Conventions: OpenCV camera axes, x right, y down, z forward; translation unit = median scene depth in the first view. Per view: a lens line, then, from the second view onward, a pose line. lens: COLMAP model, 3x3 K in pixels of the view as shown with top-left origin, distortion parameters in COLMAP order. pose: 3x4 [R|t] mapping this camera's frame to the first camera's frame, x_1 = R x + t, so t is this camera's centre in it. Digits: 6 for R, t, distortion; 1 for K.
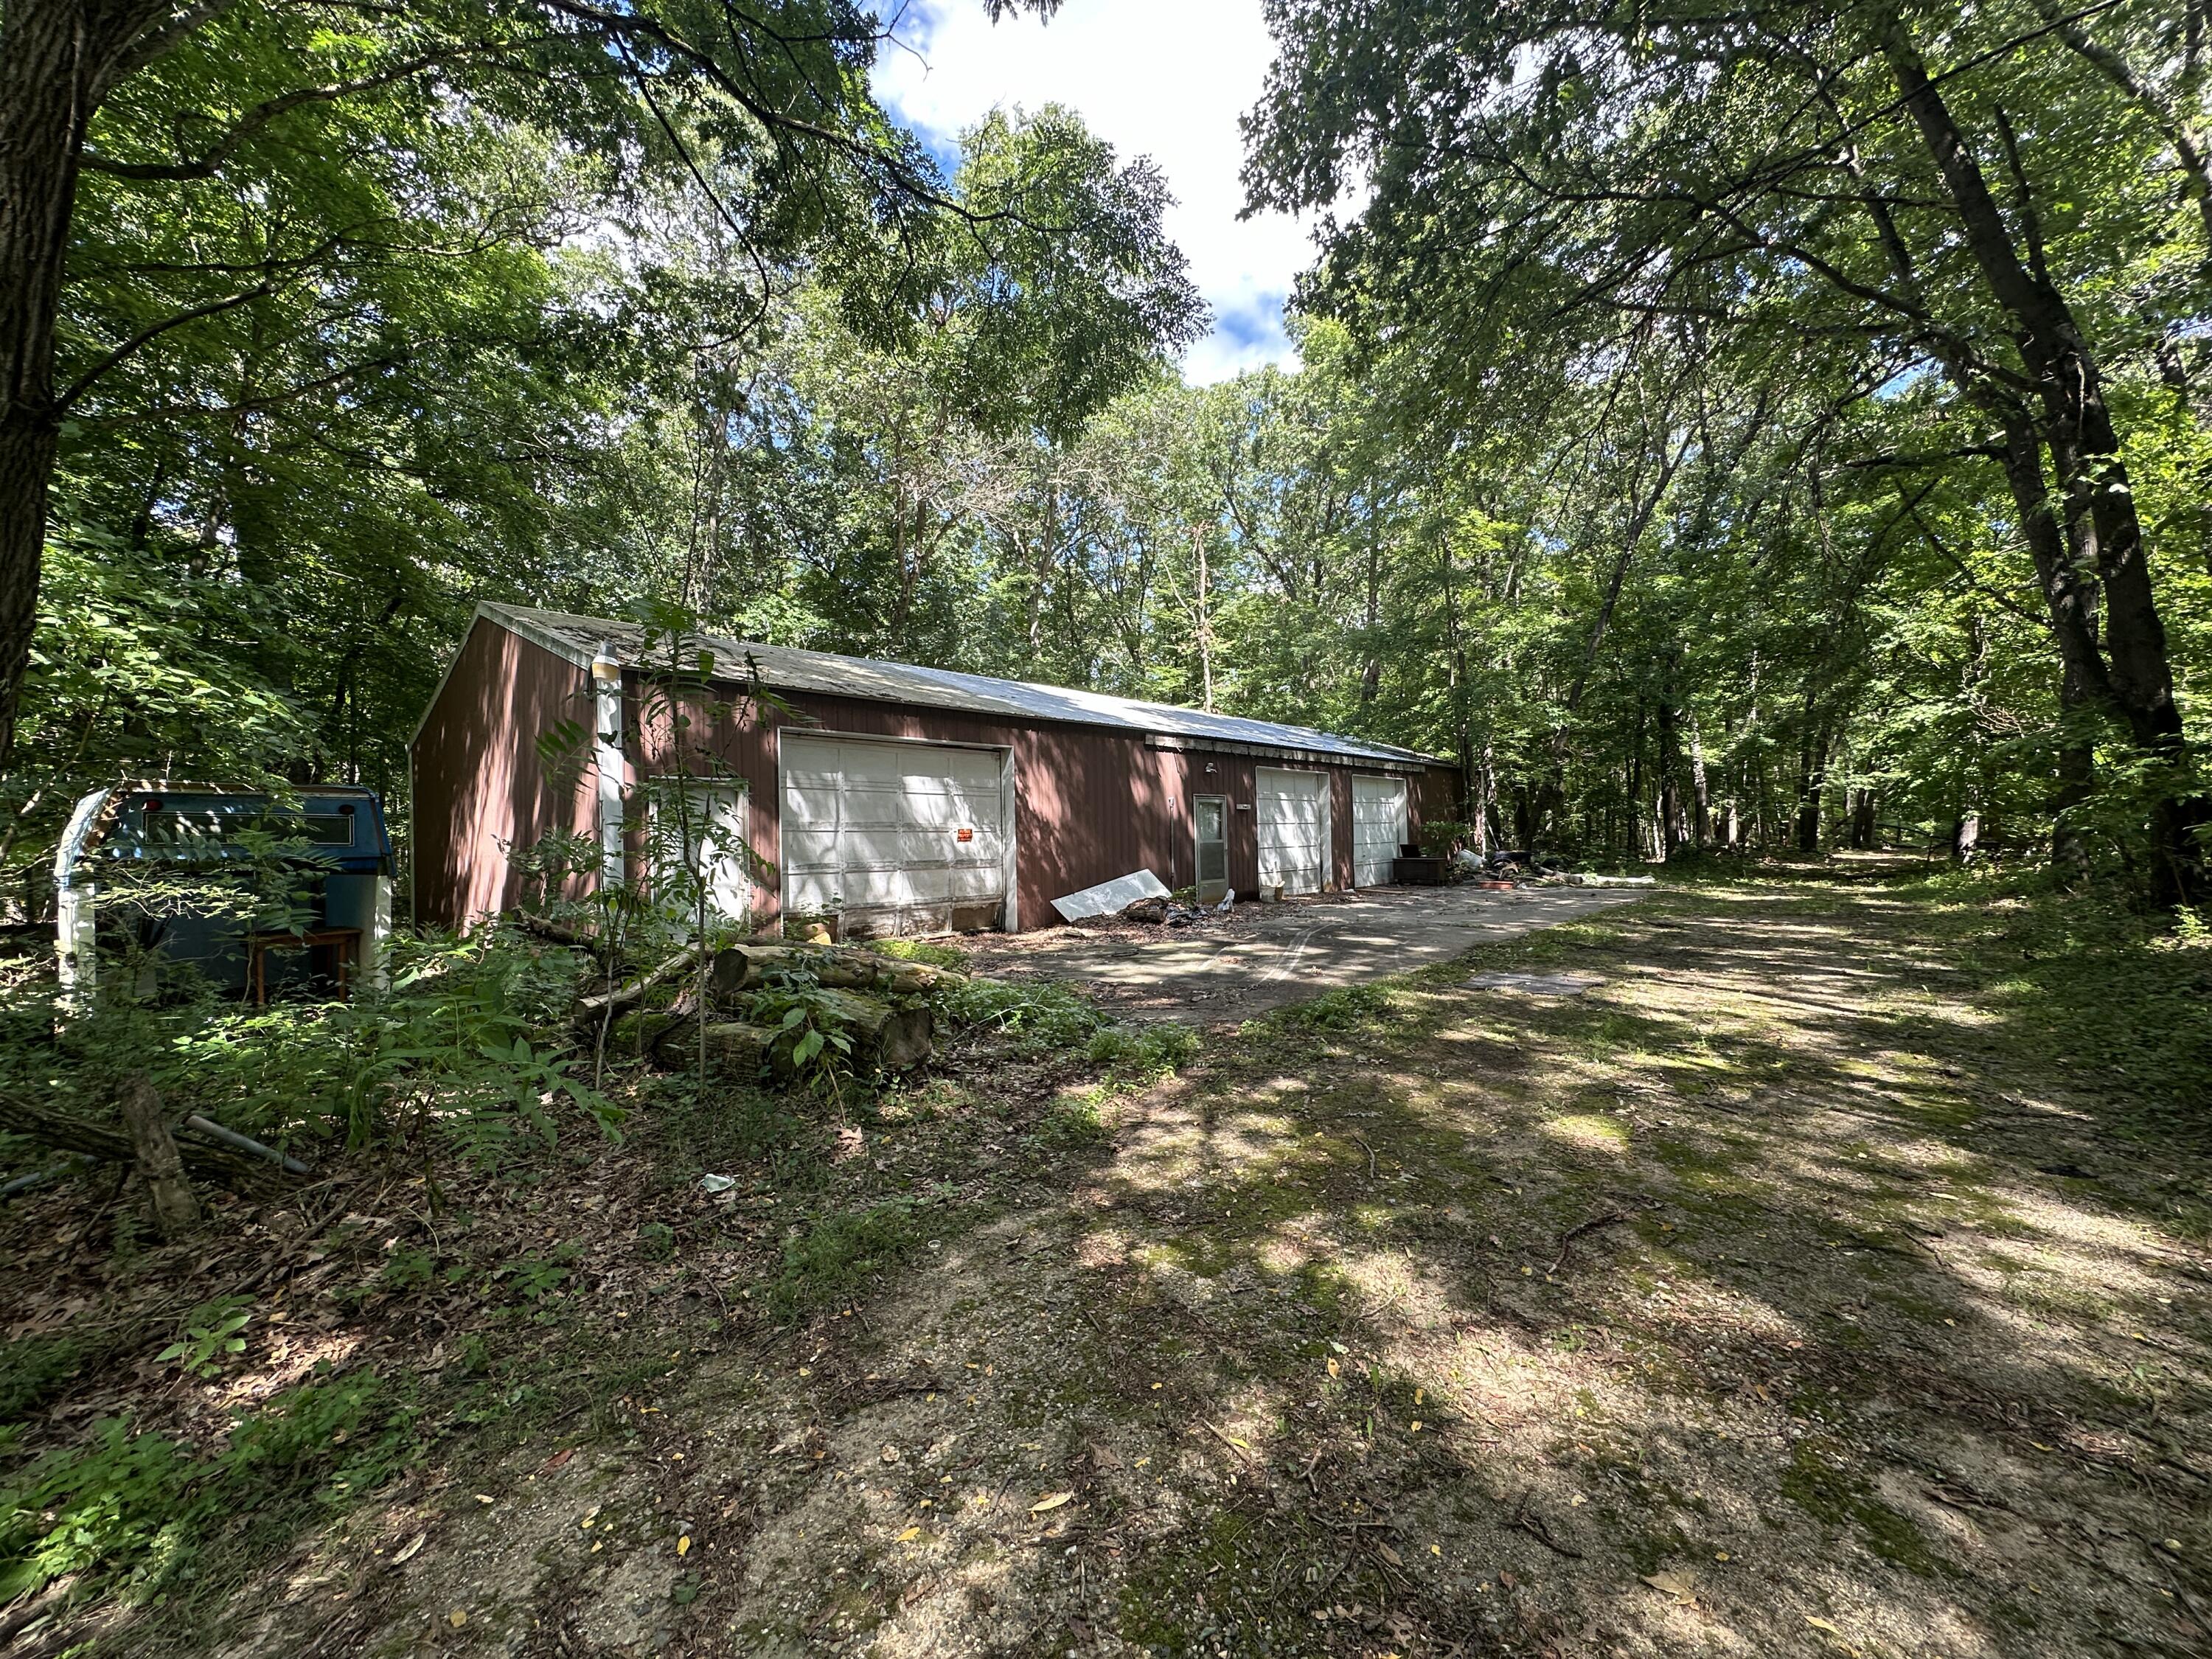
lens RADIAL K [[883.5, 0, 1094.1], [0, 883.5, 820.7], [0, 0, 1]] dist [-0.002365, 0.000204]
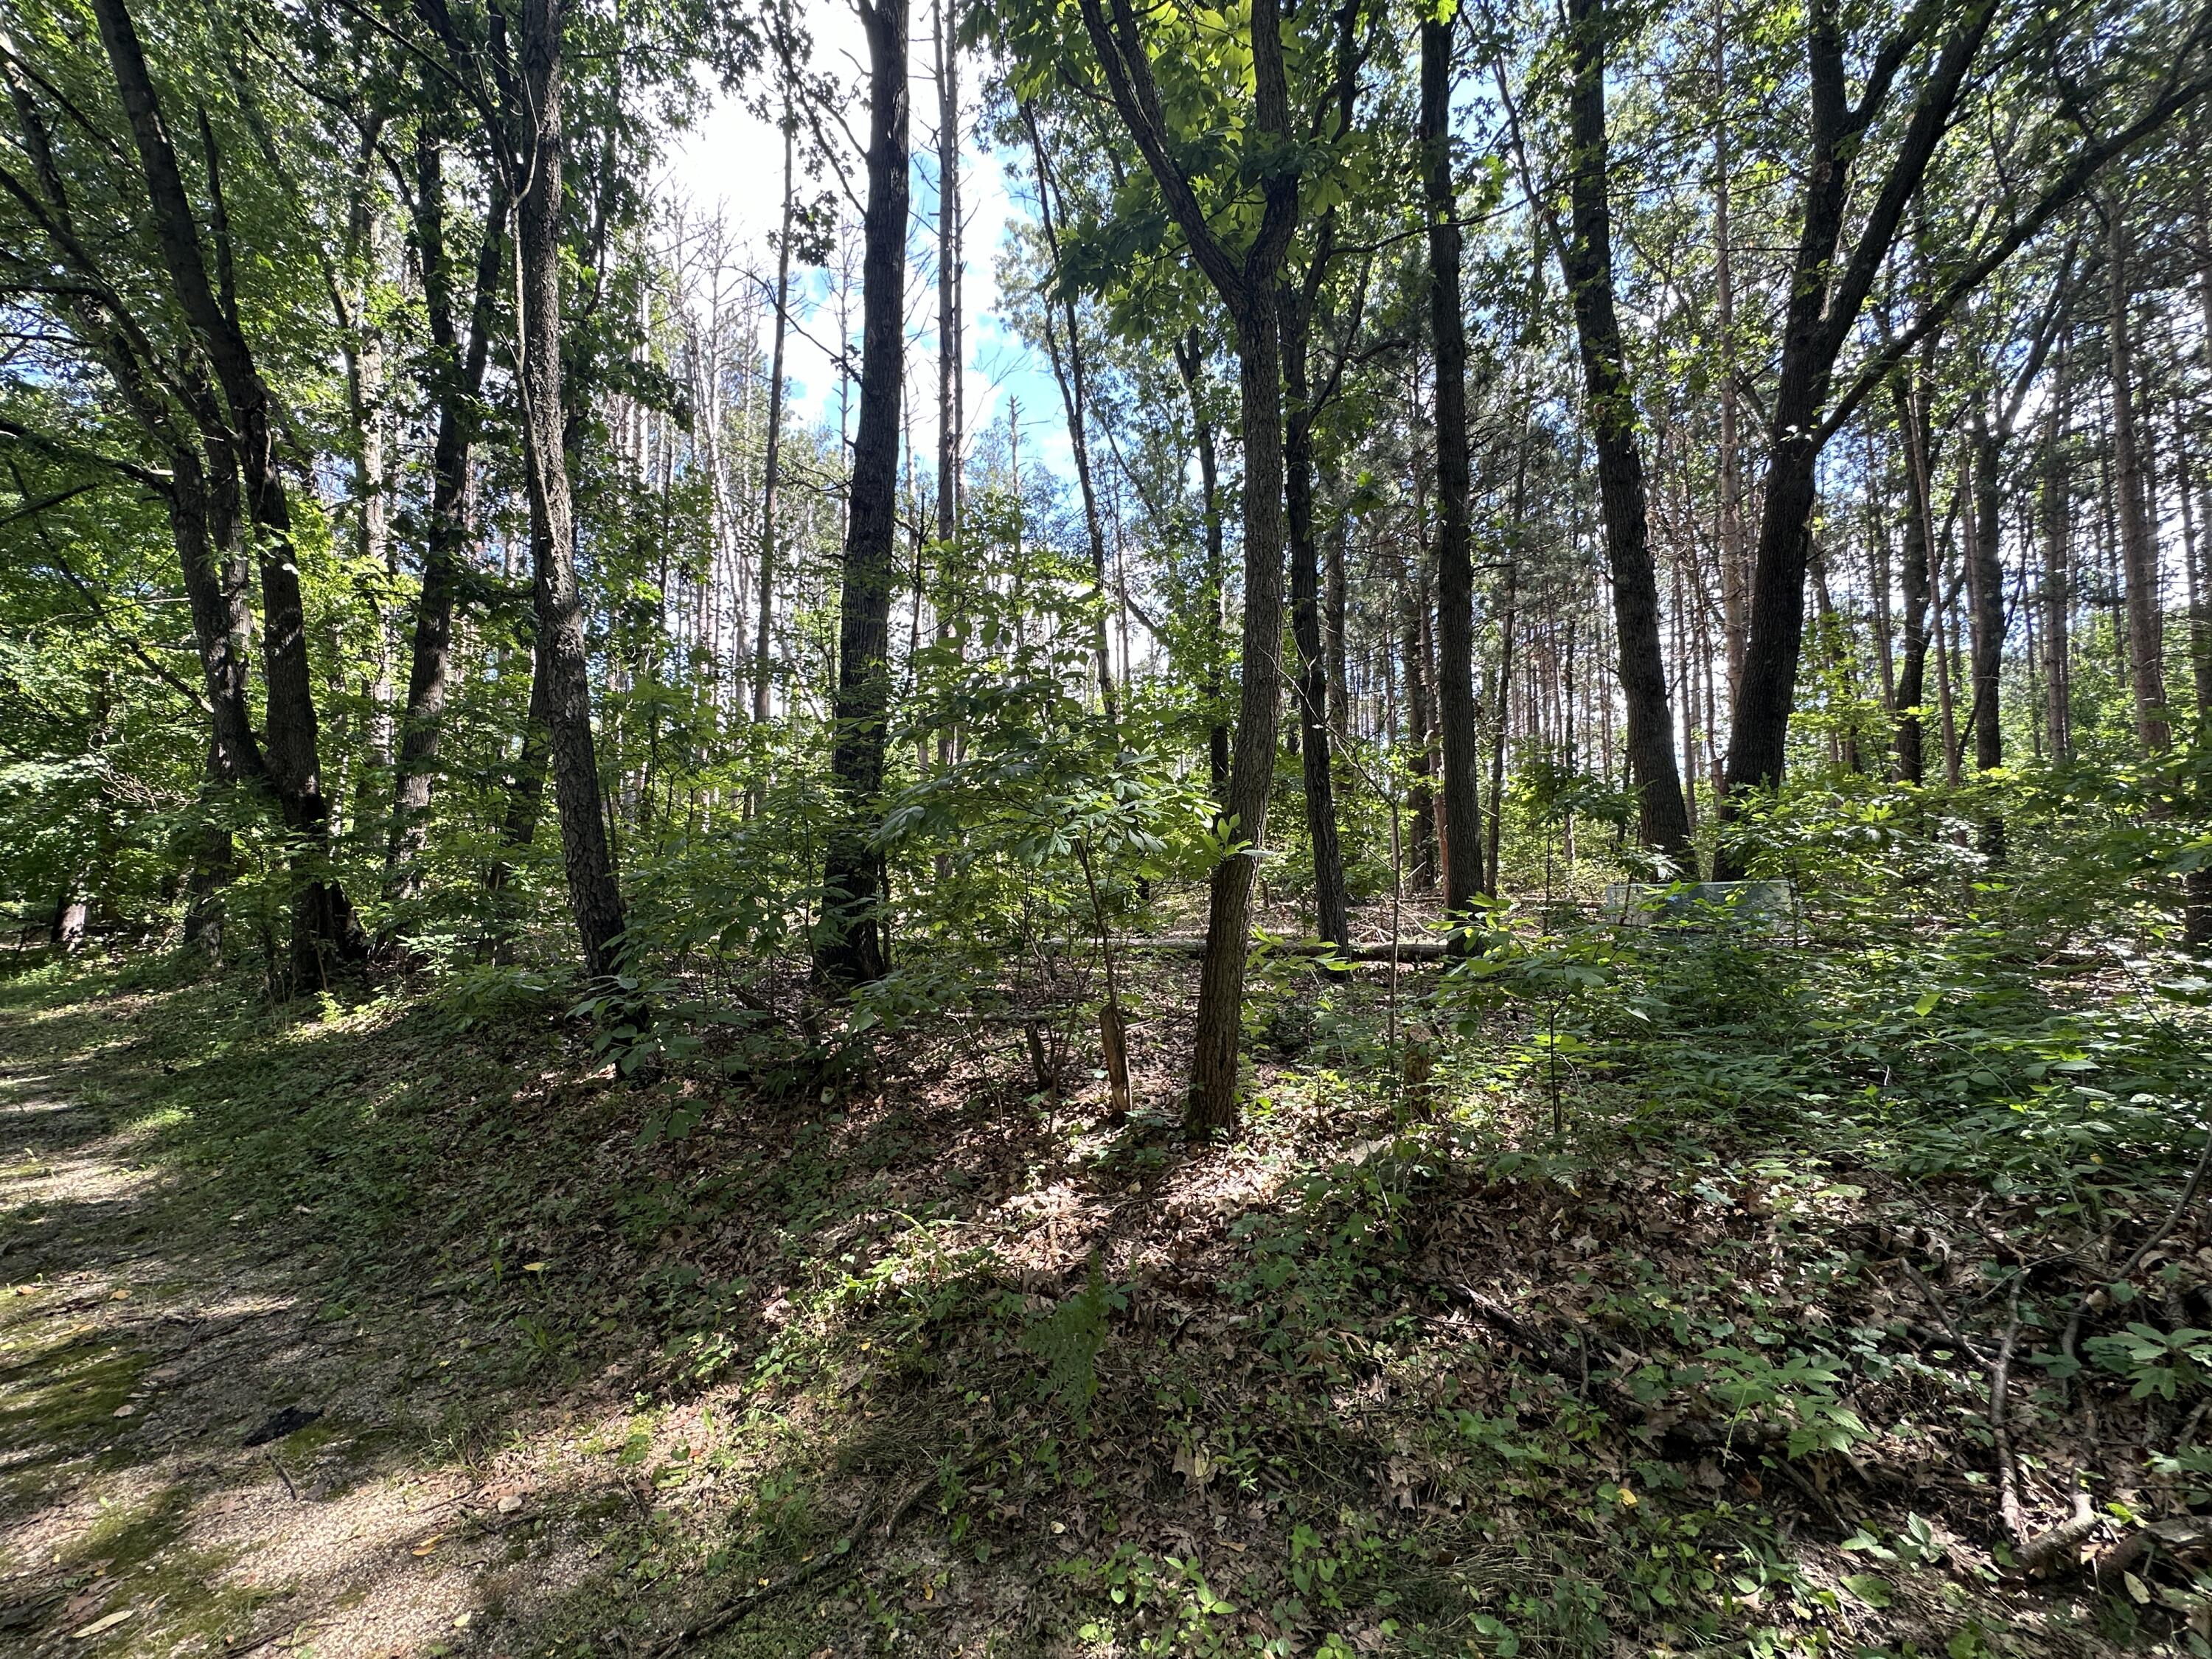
lens RADIAL K [[883.5, 0, 1094.6], [0, 883.5, 820.2], [0, 0, 1]] dist [-0.002365, 0.000204]
pose [[-0.071198, 0.083568, 0.993955, 0.092836], [0.006916, 0.996502, -0.083287, -0.003677], [-0.997438, 0.000945, -0.071527, 0.115650]]
